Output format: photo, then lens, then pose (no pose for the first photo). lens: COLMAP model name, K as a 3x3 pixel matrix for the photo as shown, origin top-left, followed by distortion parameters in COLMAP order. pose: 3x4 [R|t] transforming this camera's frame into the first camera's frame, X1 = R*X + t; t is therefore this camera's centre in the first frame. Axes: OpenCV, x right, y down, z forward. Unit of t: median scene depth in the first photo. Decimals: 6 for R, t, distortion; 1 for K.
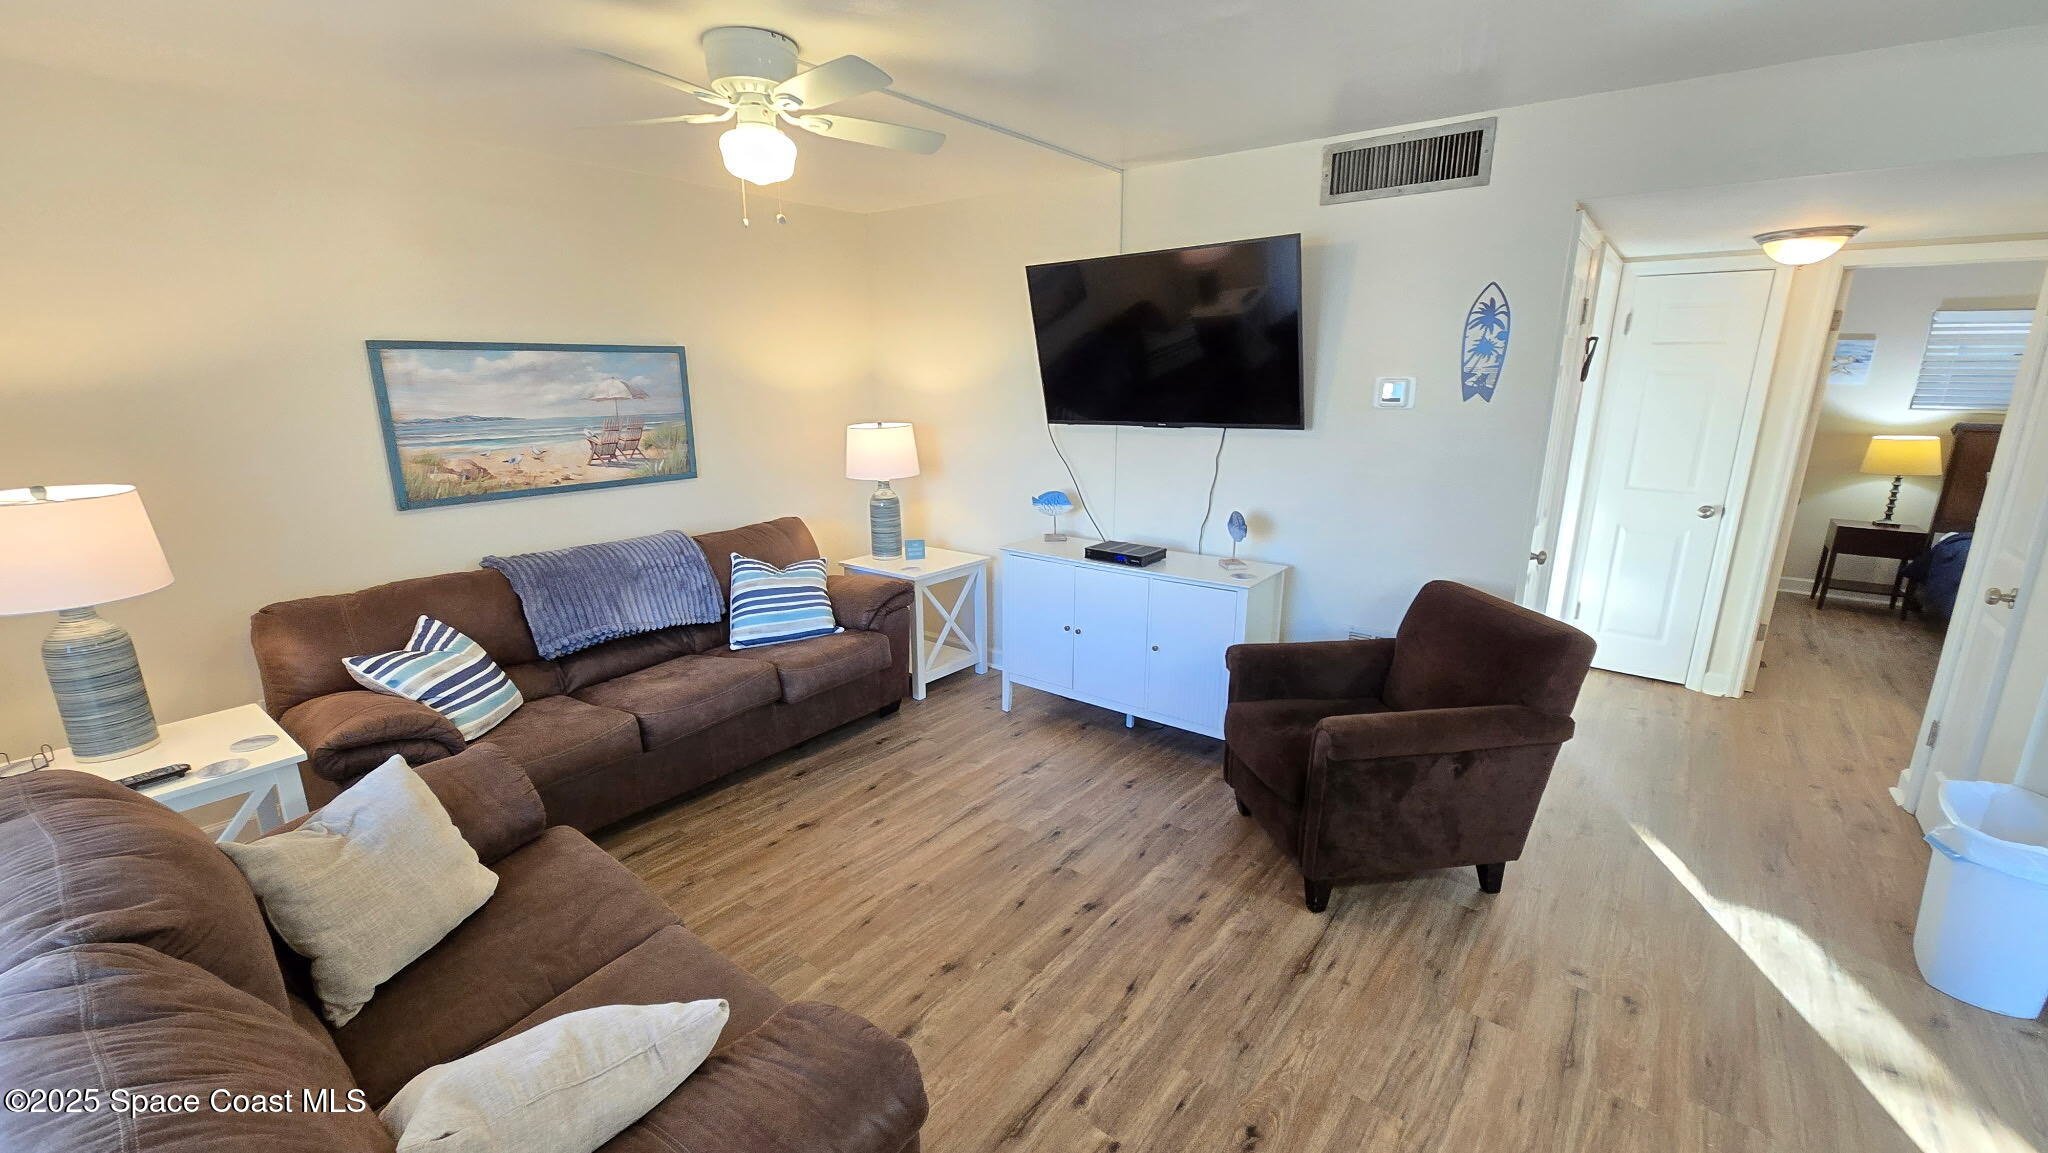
lens RADIAL K [[834.5, 0, 982.5], [0, 834.5, 577.4], [0, 0, 1]] dist [0.000837, 0.000348]
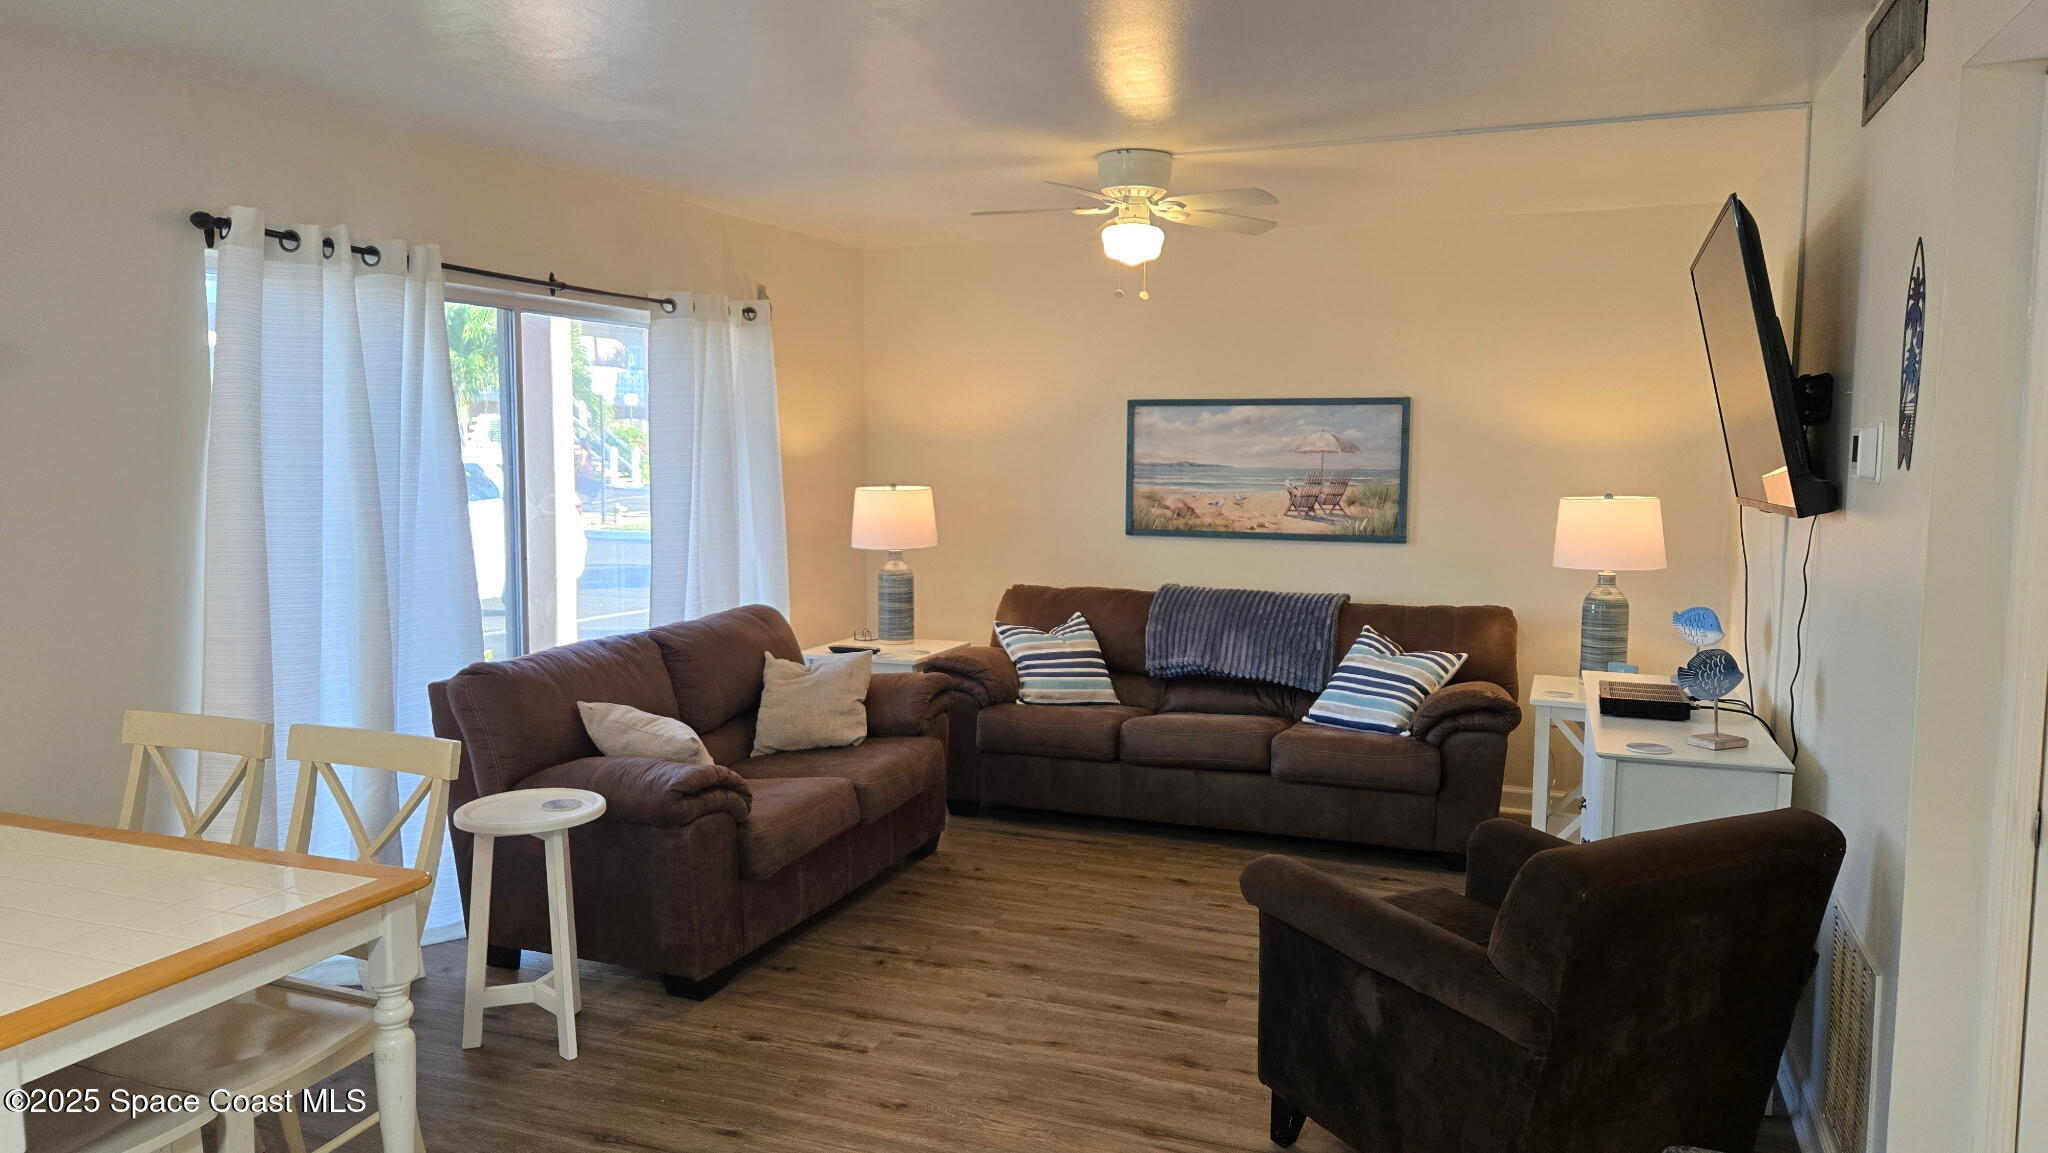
lens RADIAL K [[1310.7, 0, 1034.1], [0, 1310.7, 545.7], [0, 0, 1]] dist [0.045465, 0.000363]
pose [[0.313981, 0.081131, -0.945956, 0.998751], [-0.235424, 0.971879, 0.005213, -0.039528], [0.919778, 0.221064, 0.324252, 0.237913]]
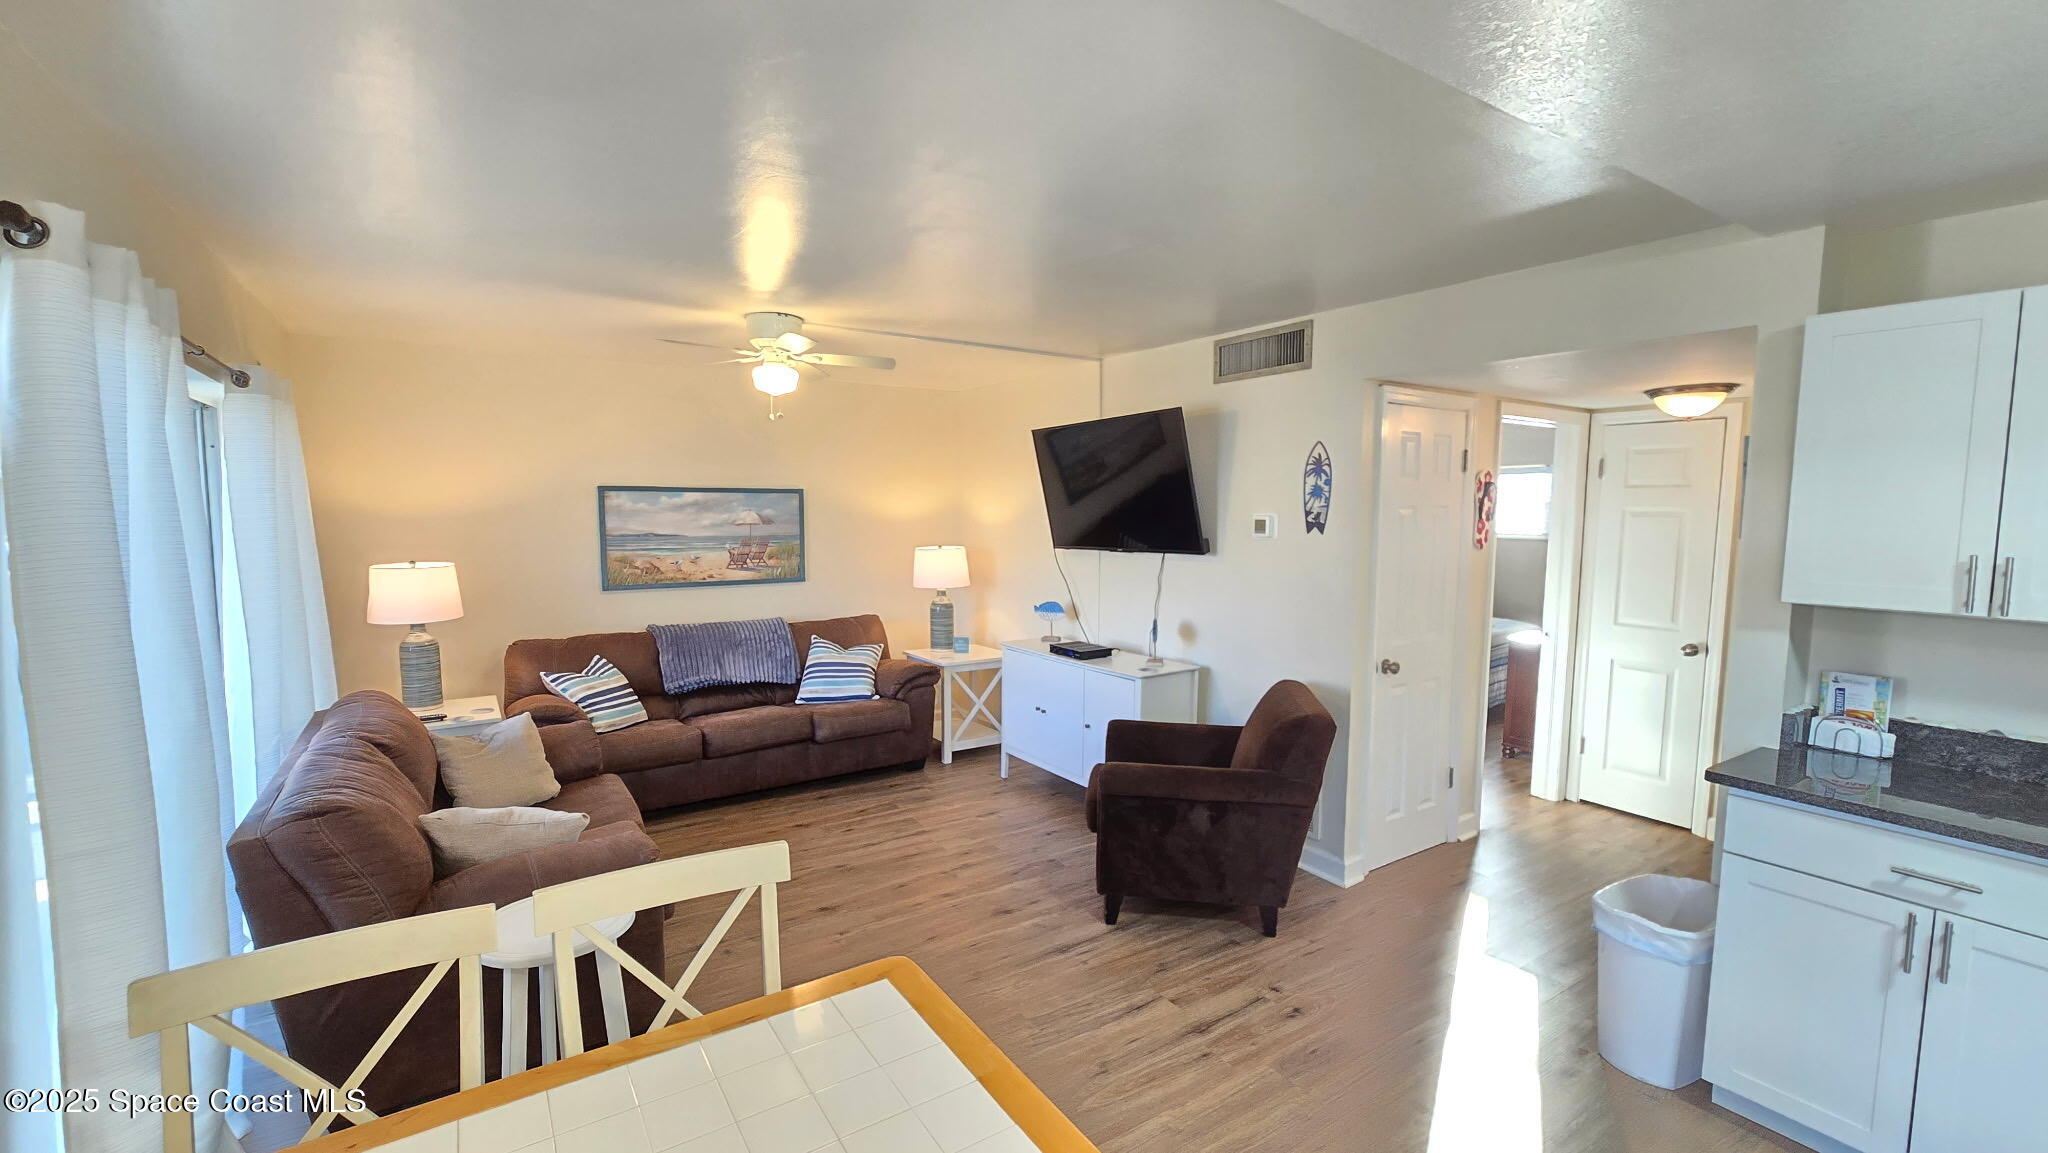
lens RADIAL K [[834.5, 0, 982.5], [0, 834.5, 577.4], [0, 0, 1]] dist [0.000837, 0.000348]
pose [[0.950167, 0.033597, -0.309925, 0.432221], [-0.082659, 0.985743, -0.146555, 0.061441], [0.300583, 0.164870, 0.939398, -0.245146]]
